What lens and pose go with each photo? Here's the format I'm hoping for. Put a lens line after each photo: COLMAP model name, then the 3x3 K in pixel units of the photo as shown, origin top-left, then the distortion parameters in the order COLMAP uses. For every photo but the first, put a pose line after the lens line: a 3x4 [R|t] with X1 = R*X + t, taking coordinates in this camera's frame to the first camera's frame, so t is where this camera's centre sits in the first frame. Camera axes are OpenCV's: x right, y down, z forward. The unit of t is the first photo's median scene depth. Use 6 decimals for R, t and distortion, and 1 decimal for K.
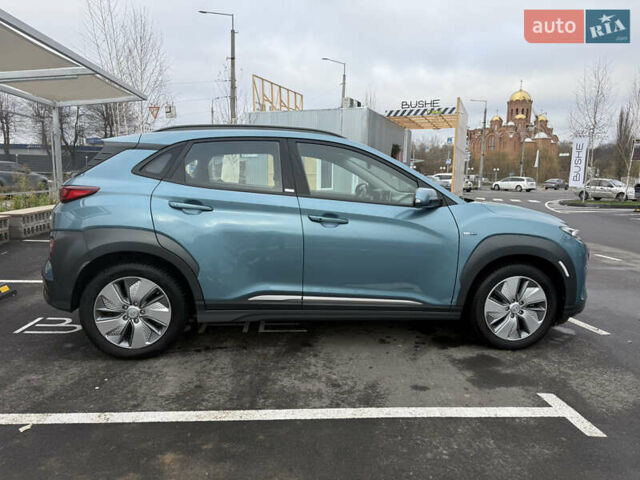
lens RADIAL K [[452.7, 0, 320.1], [0, 452.7, 238.9], [0, 0, 1]] dist [0.049692, -0.061825]
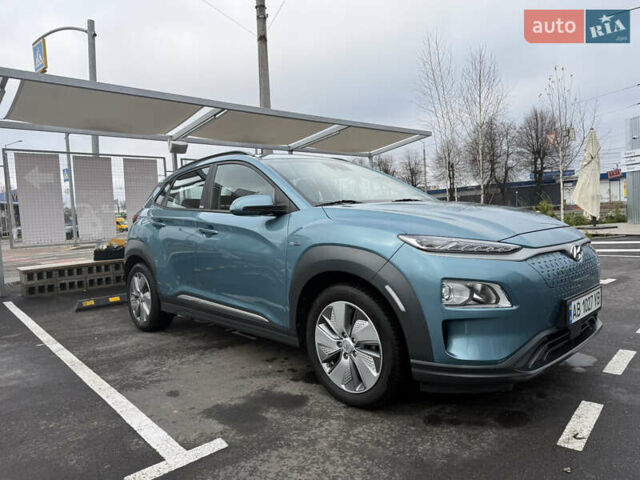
lens RADIAL K [[452.7, 0, 315.1], [0, 452.7, 236.7], [0, 0, 1]] dist [0.049692, -0.061825]
pose [[0.585524, -0.018330, -0.810448, 1.059667], [-0.046649, 0.997326, -0.056259, 0.022134], [0.809312, 0.070747, 0.583103, 0.560609]]
